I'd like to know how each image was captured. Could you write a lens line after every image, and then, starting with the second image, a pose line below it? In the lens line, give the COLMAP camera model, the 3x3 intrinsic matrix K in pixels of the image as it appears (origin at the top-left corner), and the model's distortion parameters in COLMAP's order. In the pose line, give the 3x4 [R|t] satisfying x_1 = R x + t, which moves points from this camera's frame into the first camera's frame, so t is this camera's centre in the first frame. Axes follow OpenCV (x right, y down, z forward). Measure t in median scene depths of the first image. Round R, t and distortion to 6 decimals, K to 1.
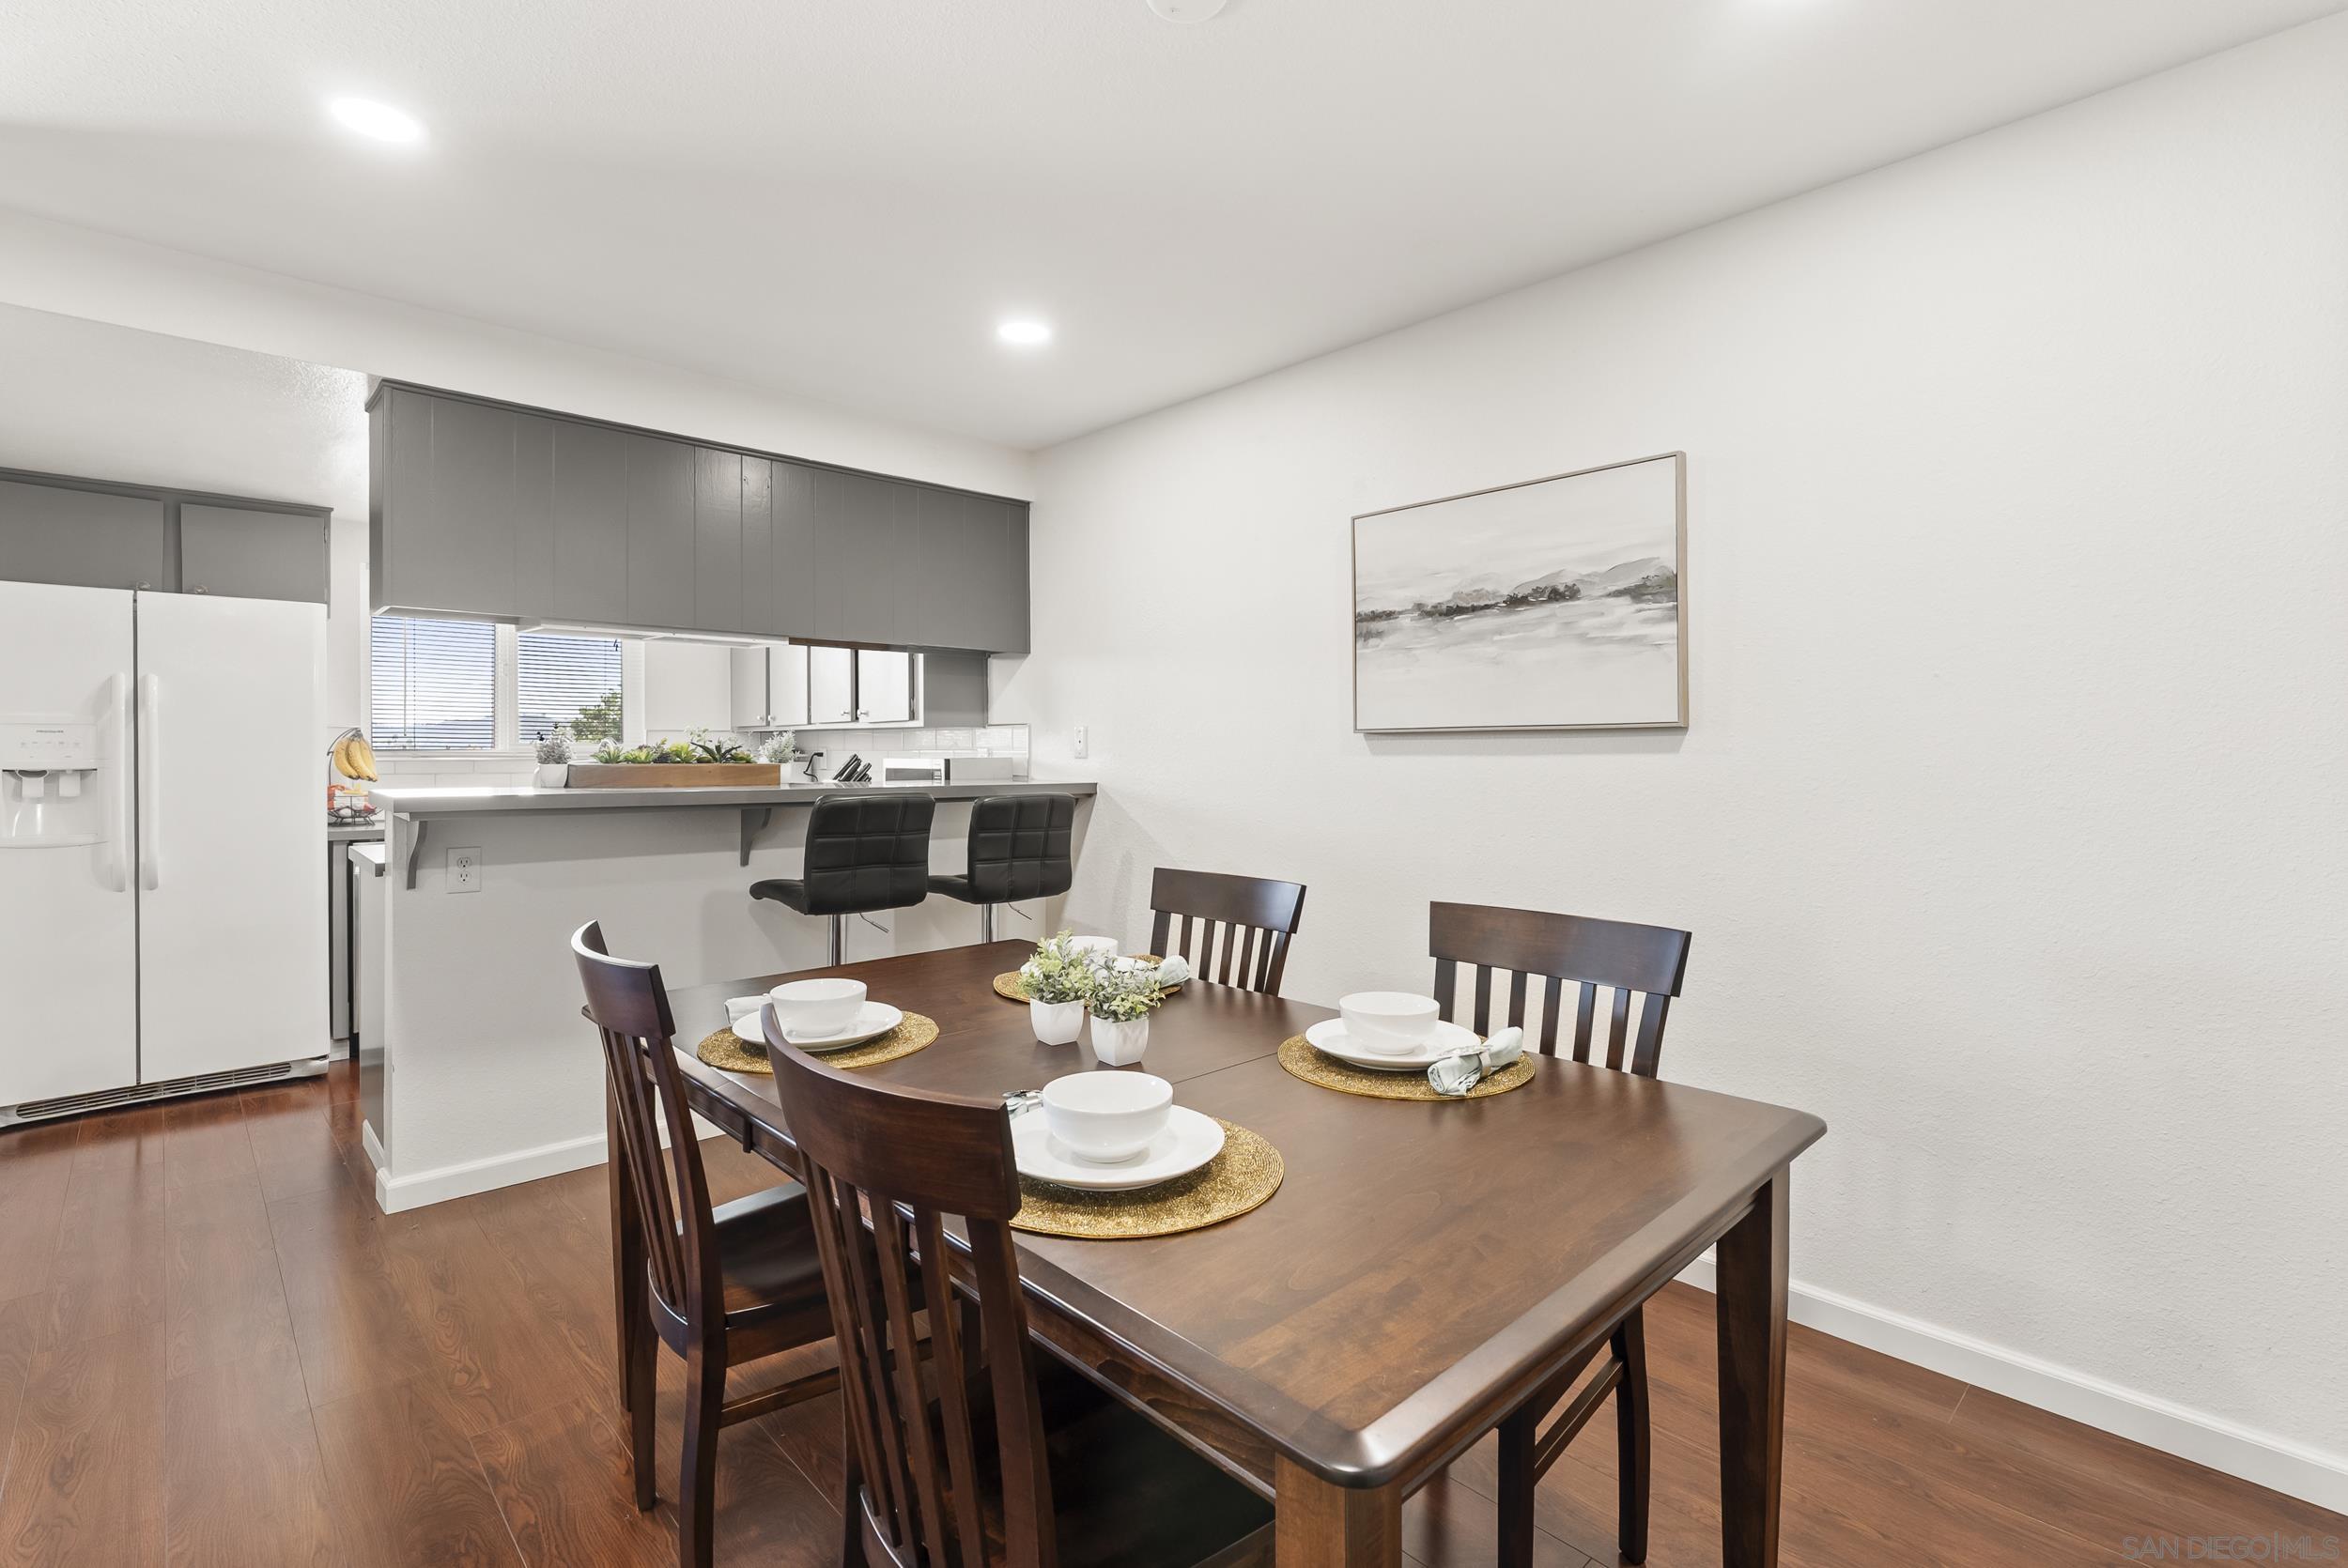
lens RADIAL K [[1070.3, 0, 1180.0], [0, 1070.3, 747.6], [0, 0, 1]] dist [-0.003402, 0.001891]
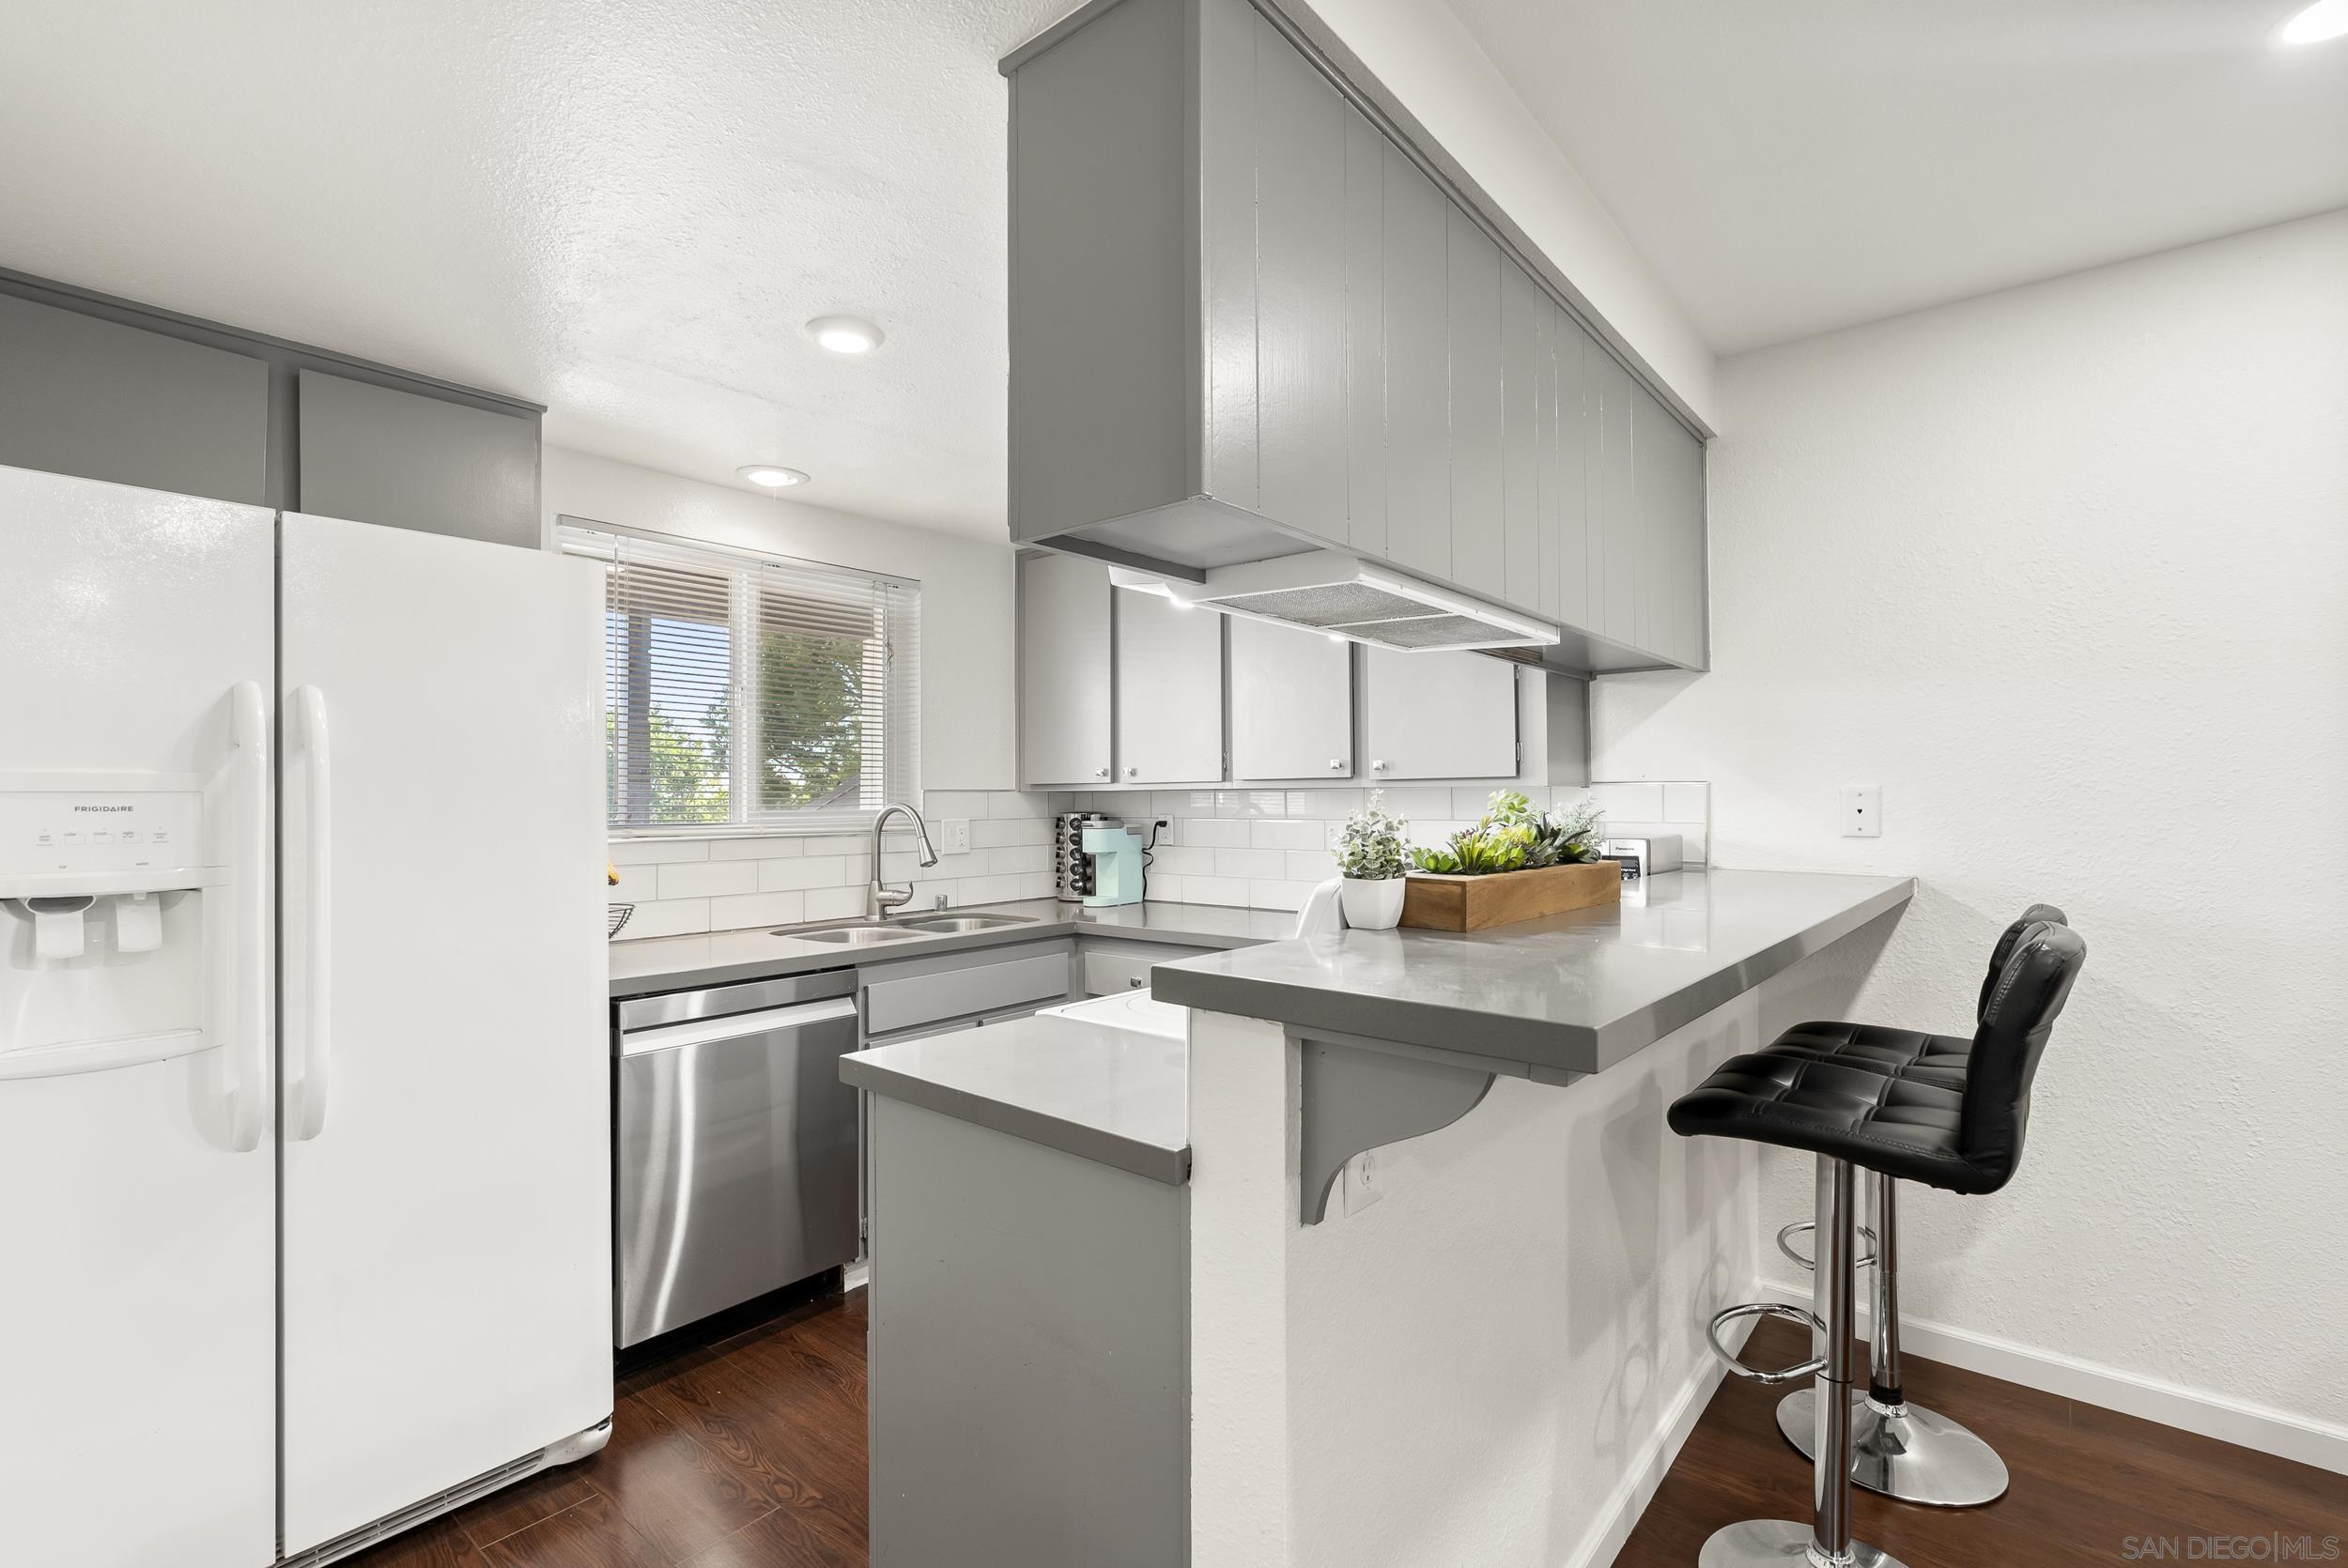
lens RADIAL K [[1070.3, 0, 1174.0], [0, 1070.3, 797.6], [0, 0, 1]] dist [-0.003402, 0.001891]
pose [[0.992143, -0.006325, 0.124951, -0.699866], [0.007573, 0.999926, -0.009519, -0.012590], [-0.124882, 0.010391, 0.992117, 0.524182]]
